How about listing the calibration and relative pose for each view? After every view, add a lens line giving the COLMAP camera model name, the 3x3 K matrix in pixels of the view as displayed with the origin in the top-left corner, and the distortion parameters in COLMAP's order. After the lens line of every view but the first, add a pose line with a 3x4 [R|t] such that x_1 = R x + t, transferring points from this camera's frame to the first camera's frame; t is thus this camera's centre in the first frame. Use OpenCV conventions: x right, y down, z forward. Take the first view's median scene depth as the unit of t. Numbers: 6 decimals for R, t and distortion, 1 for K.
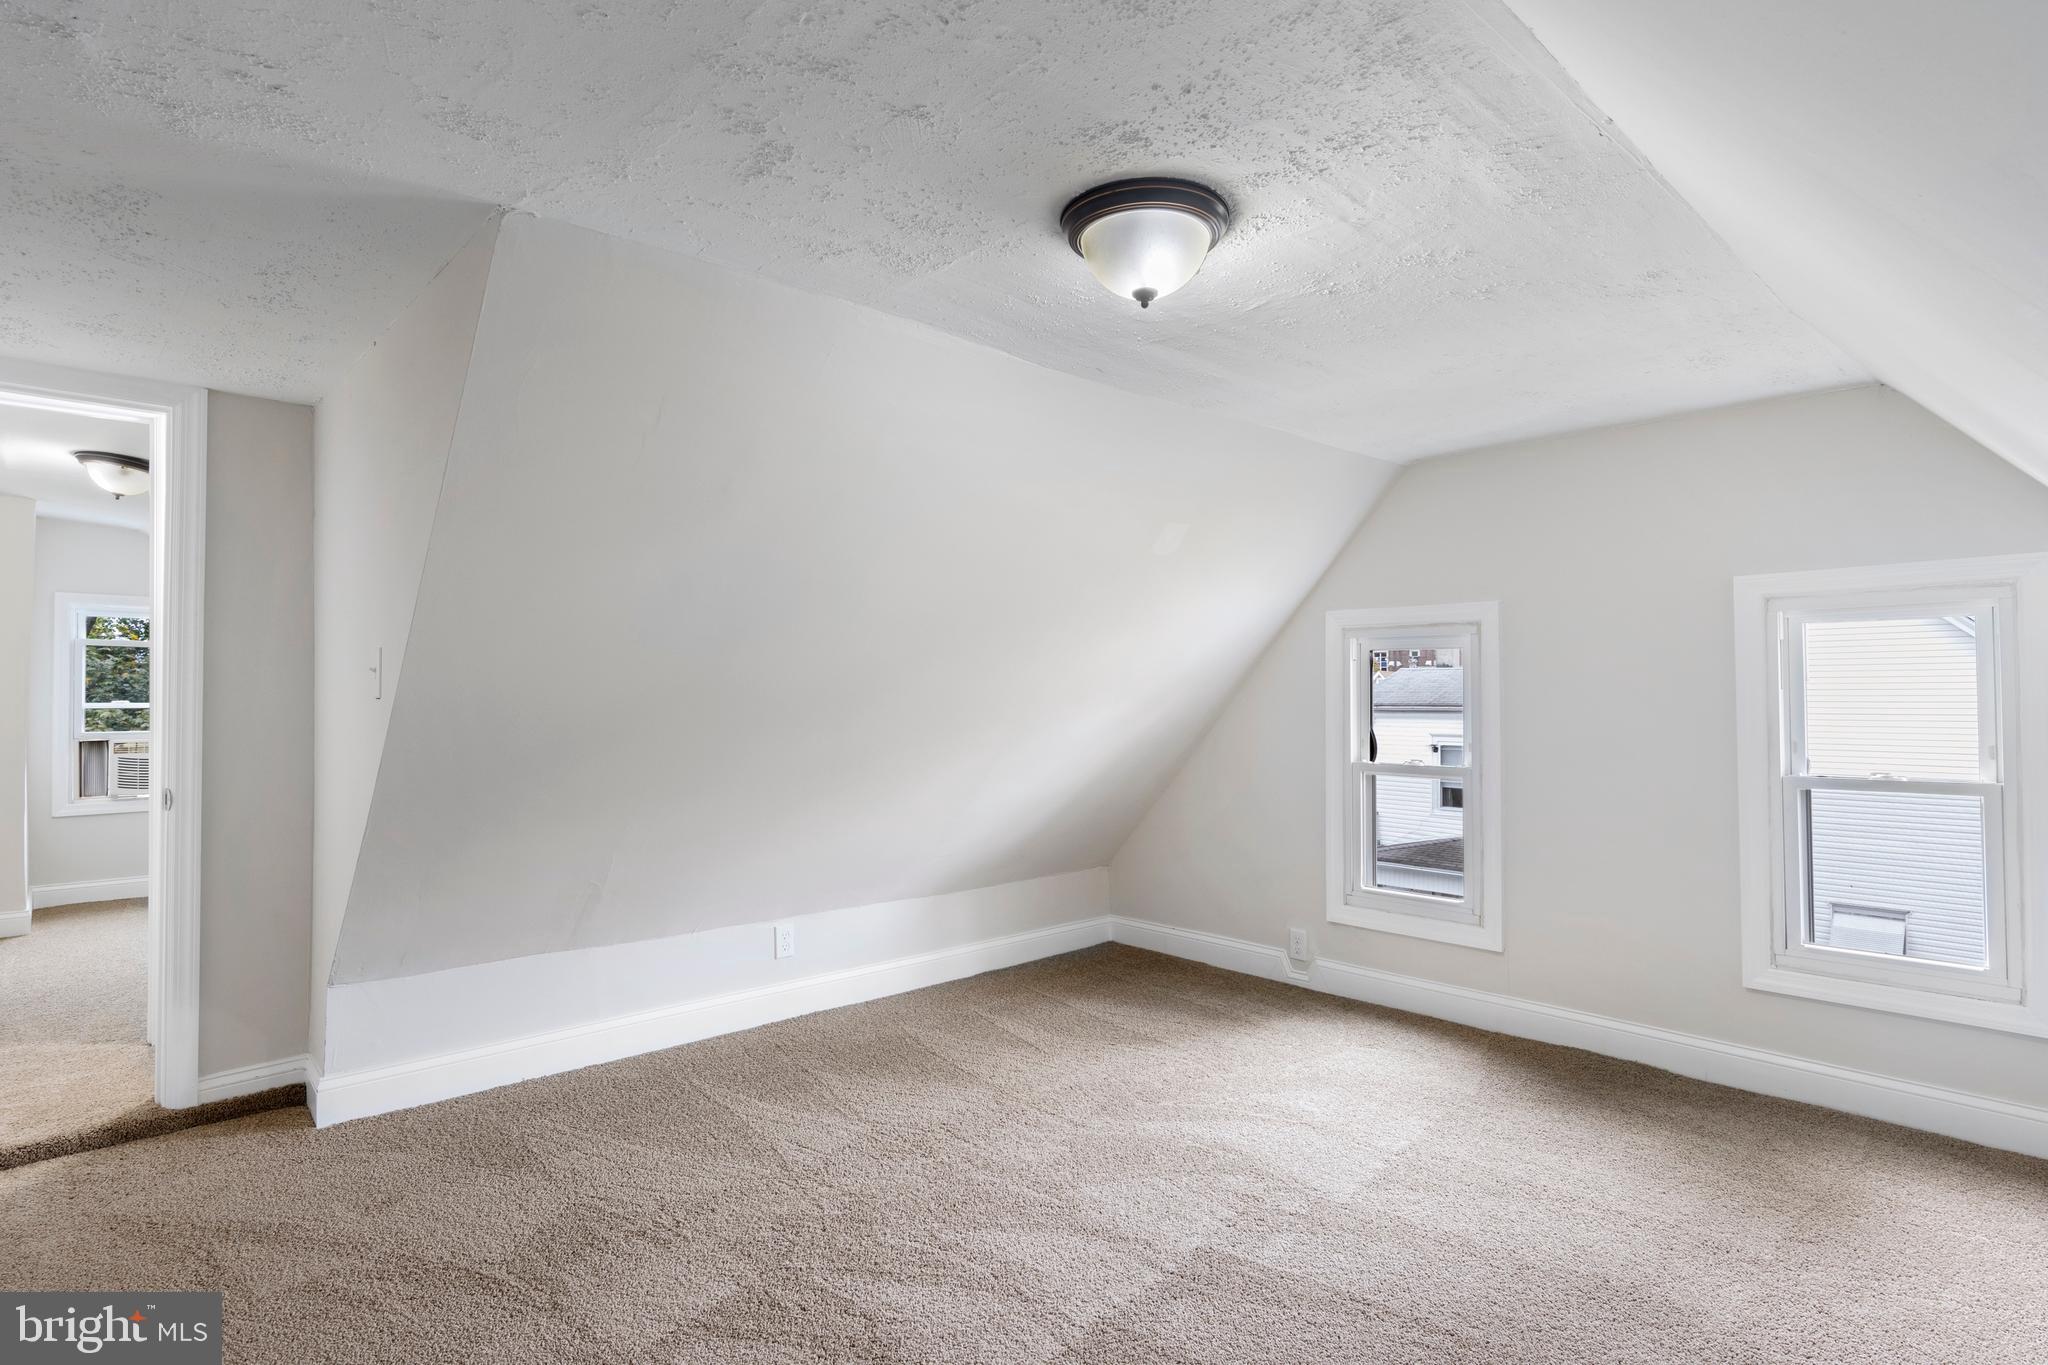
lens RADIAL K [[1052.4, 0, 1026.5], [0, 1052.4, 682.1], [0, 0, 1]] dist [0.012121, -0.003407]
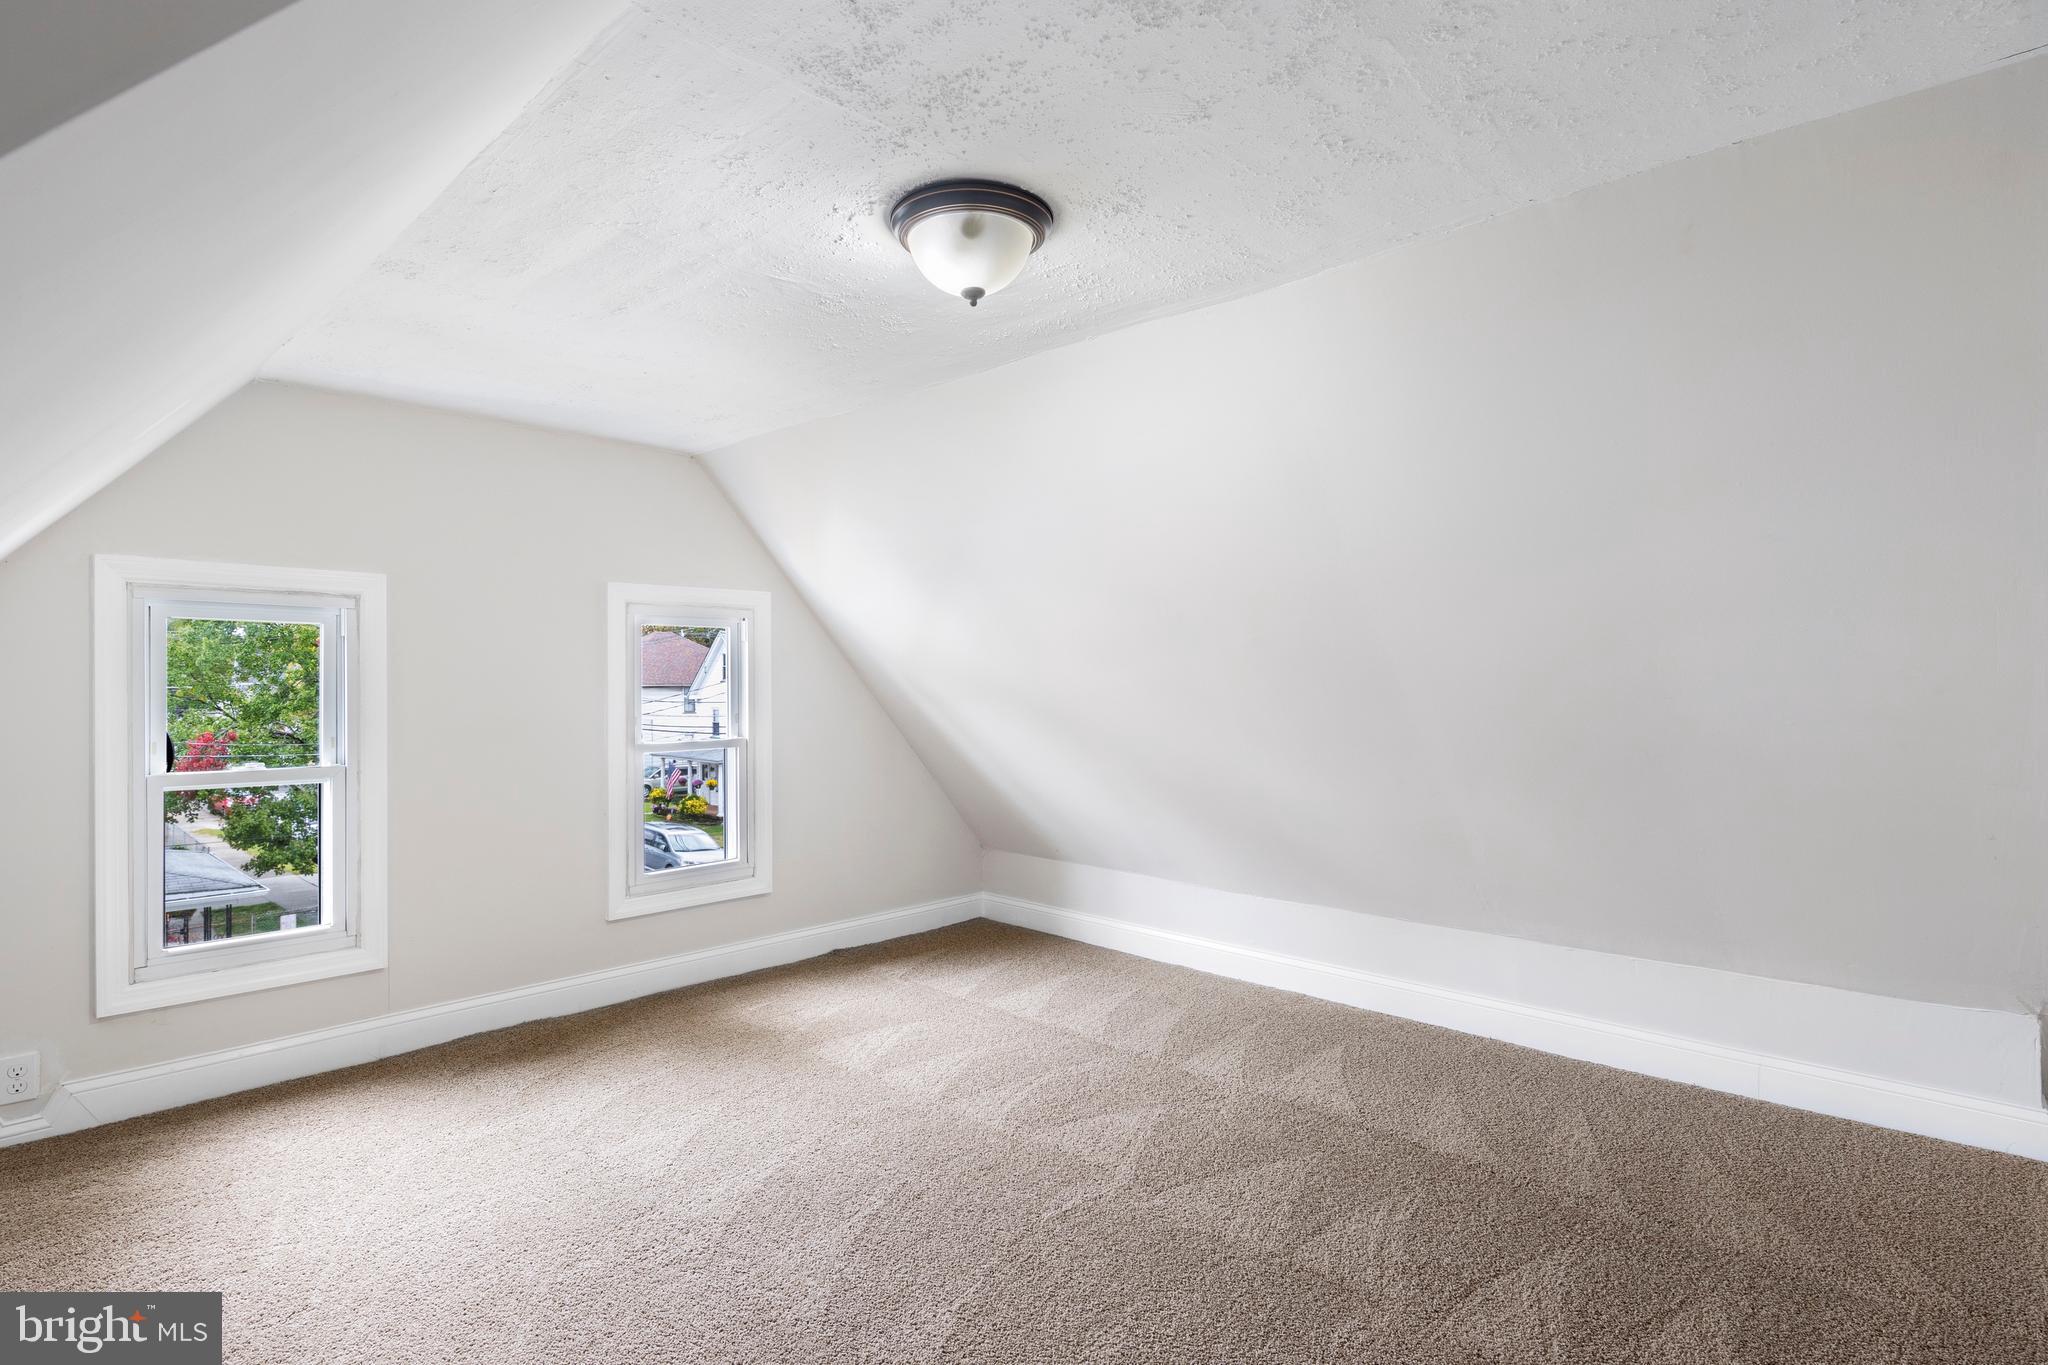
lens RADIAL K [[1052.4, 0, 1026.2], [0, 1052.4, 681.9], [0, 0, 1]] dist [0.012121, -0.003407]
pose [[-0.071113, 0.000758, 0.997468, -0.483892], [-0.012367, 0.999922, -0.001642, 0.008540], [-0.997392, -0.012453, -0.071098, 0.525255]]
